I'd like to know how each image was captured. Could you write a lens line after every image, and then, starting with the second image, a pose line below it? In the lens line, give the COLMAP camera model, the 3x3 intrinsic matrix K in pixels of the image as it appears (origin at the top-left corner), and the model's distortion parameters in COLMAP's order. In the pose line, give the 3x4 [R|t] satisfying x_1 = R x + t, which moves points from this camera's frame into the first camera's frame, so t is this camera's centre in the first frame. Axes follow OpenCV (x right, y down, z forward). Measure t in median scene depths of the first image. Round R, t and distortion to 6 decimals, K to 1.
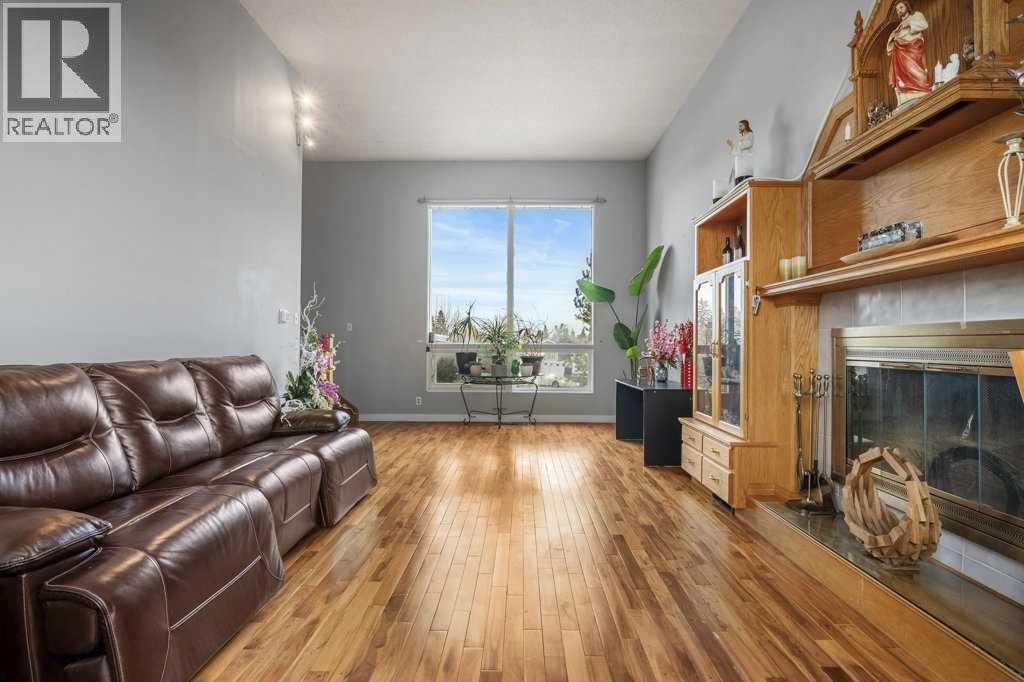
lens RADIAL K [[471.8, 0, 512.0], [0, 471.8, 341.0], [0, 0, 1]] dist [0.000698, 0.000072]
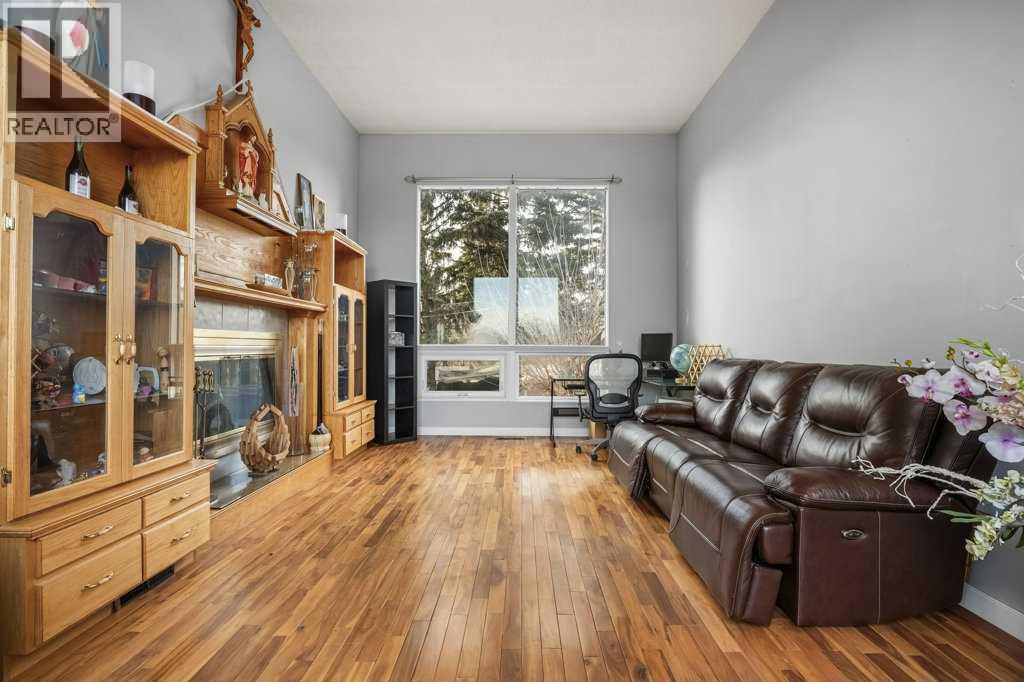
lens RADIAL K [[471.8, 0, 512.0], [0, 471.8, 341.0], [0, 0, 1]] dist [0.000698, 0.000072]
pose [[-0.999965, -0.008315, -0.001118, -0.067820], [-0.008293, 0.999791, -0.018687, 0.017938], [0.001273, -0.018677, -0.999825, 2.231780]]
